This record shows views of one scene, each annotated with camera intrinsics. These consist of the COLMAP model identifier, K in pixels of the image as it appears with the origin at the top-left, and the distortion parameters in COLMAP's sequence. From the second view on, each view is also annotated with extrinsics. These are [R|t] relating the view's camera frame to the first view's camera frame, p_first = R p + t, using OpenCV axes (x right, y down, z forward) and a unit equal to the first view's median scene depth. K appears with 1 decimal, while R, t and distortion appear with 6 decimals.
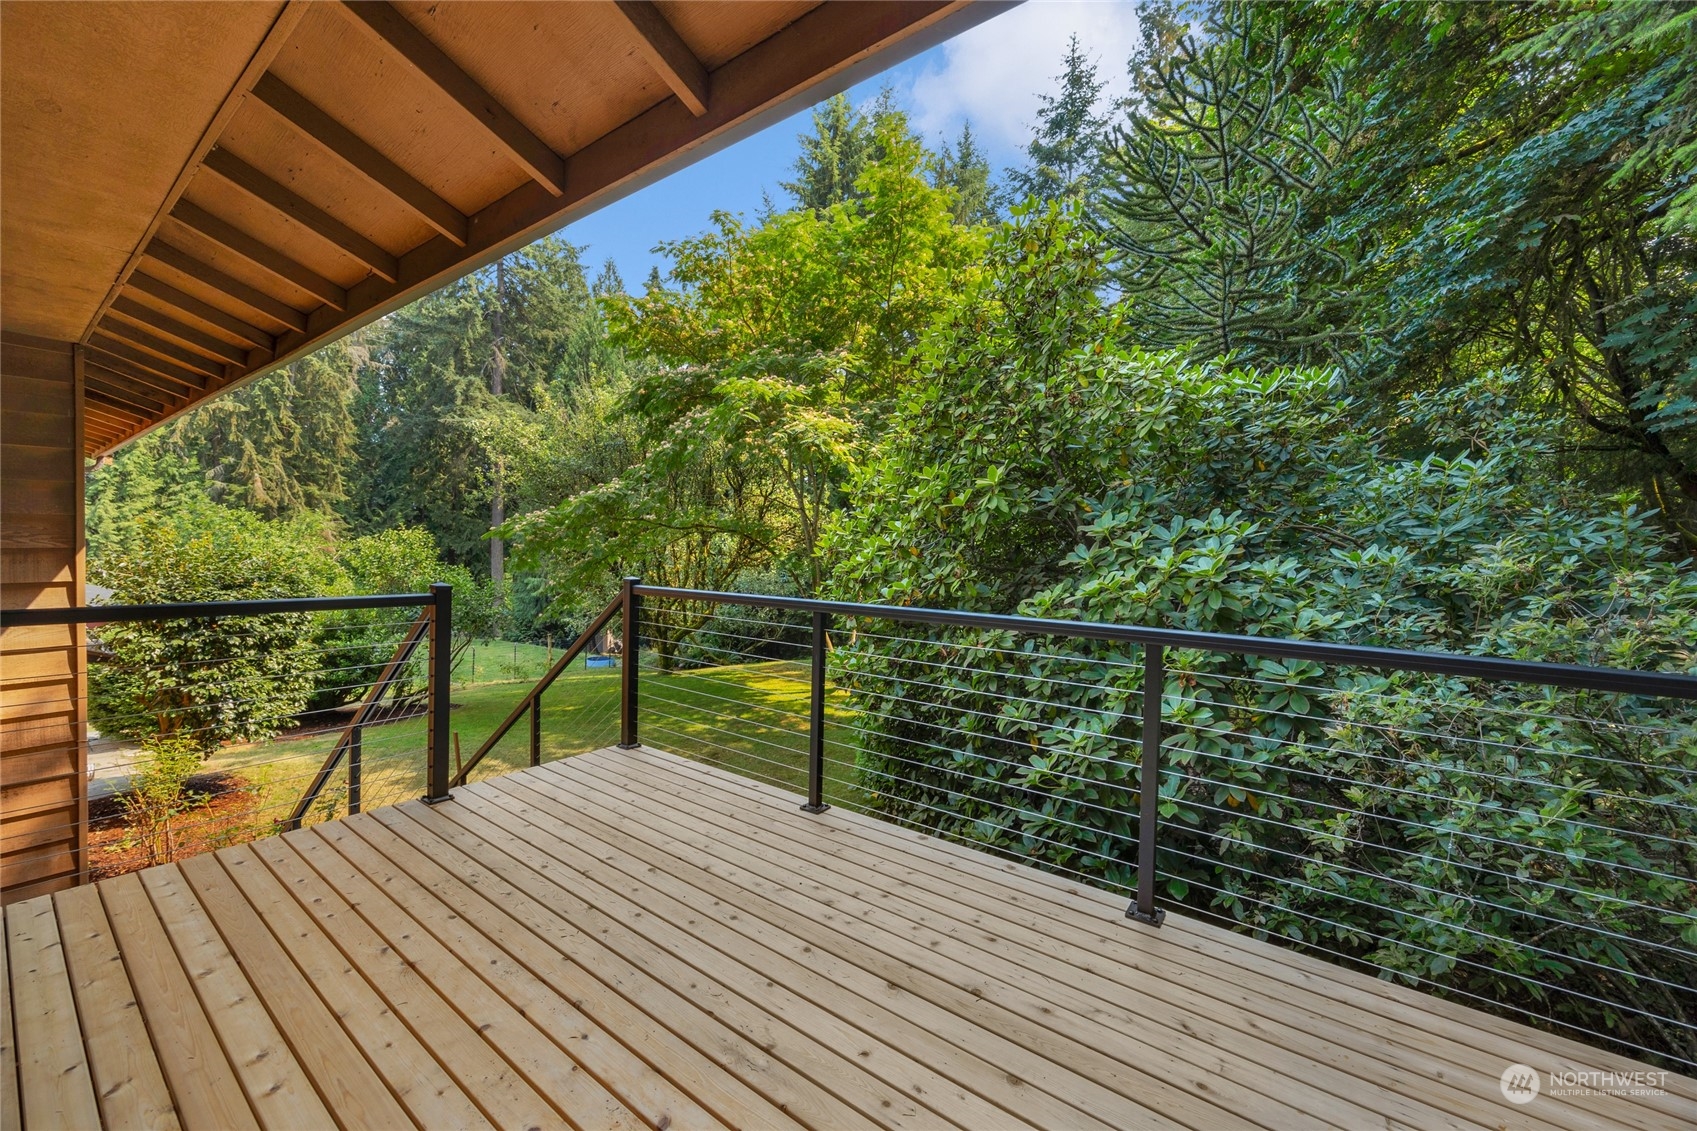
lens RADIAL K [[670.1, 0, 838.0], [0, 670.1, 559.0], [0, 0, 1]] dist [0.006406, -0.000258]
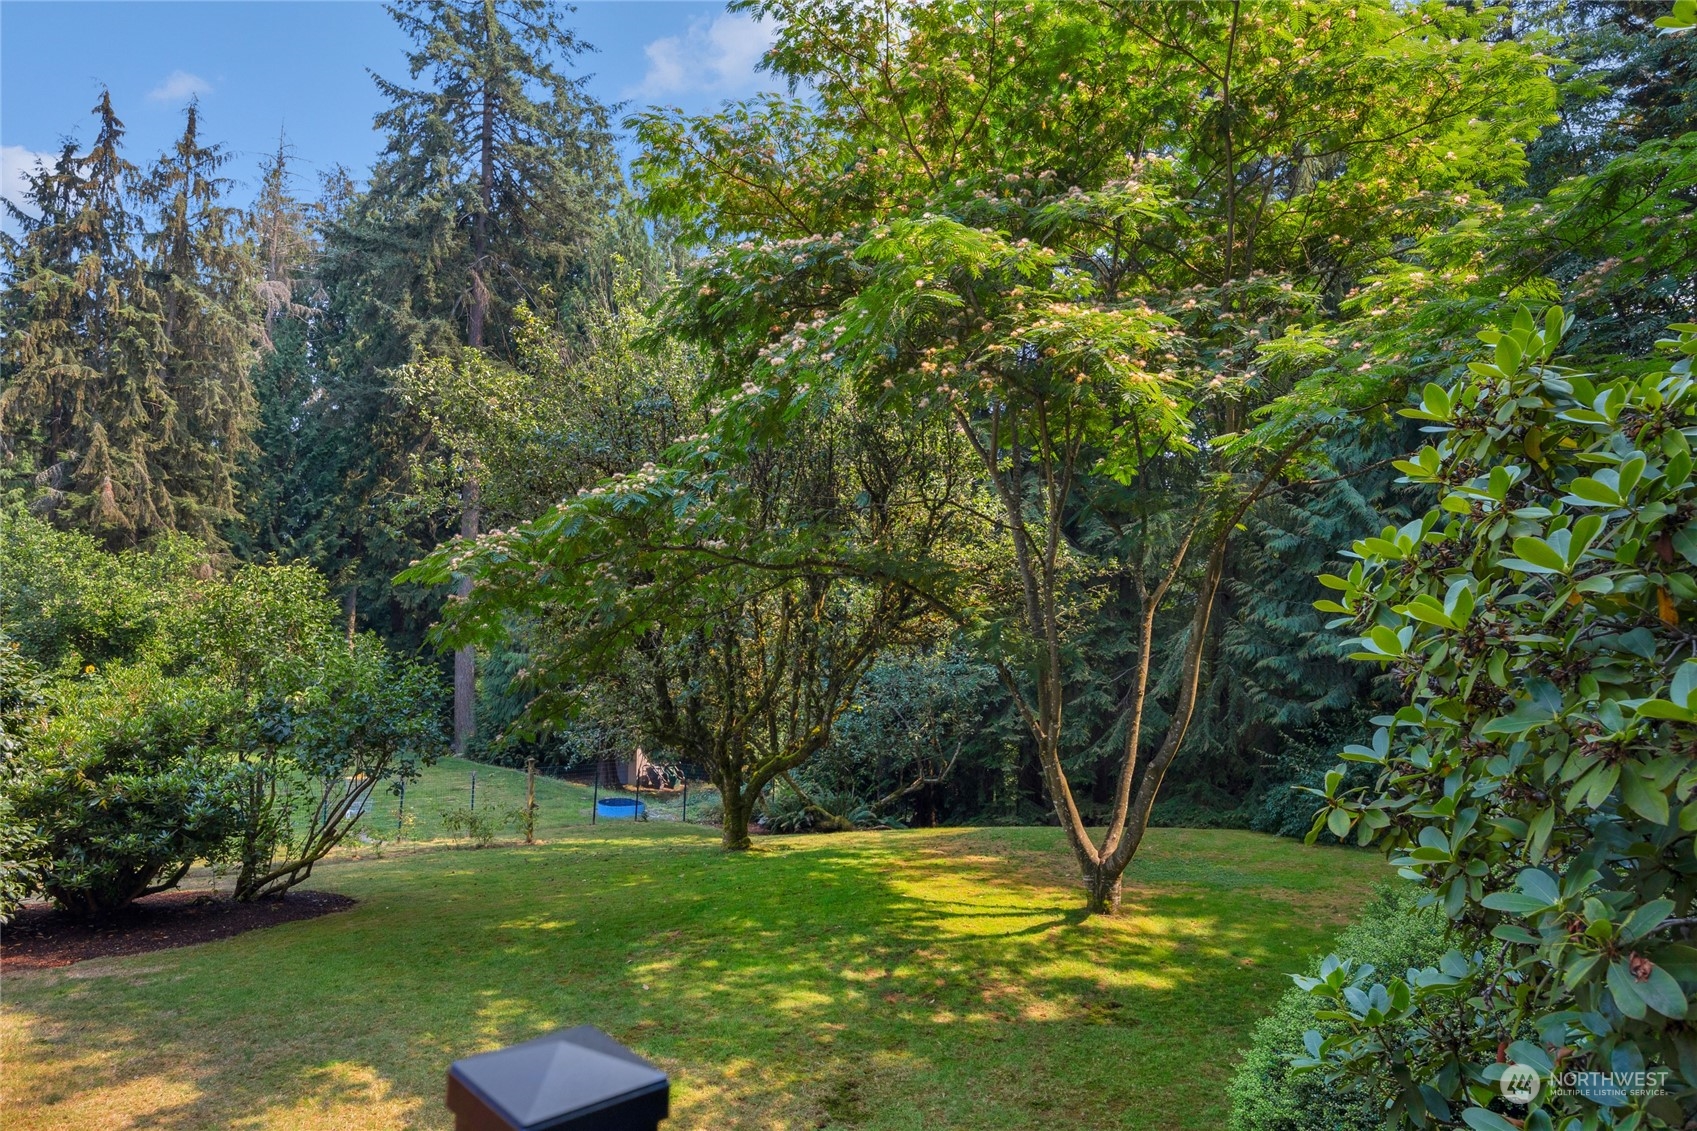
lens RADIAL K [[1167.3, 0, 843.5], [0, 1167.3, 565.2], [0, 0, 1]] dist [0.030501, 0.000961]
pose [[0.986903, 0.010451, -0.160974, -0.030610], [-0.018937, 0.998505, -0.051274, -0.002781], [0.160198, 0.053650, 0.985626, 0.107318]]
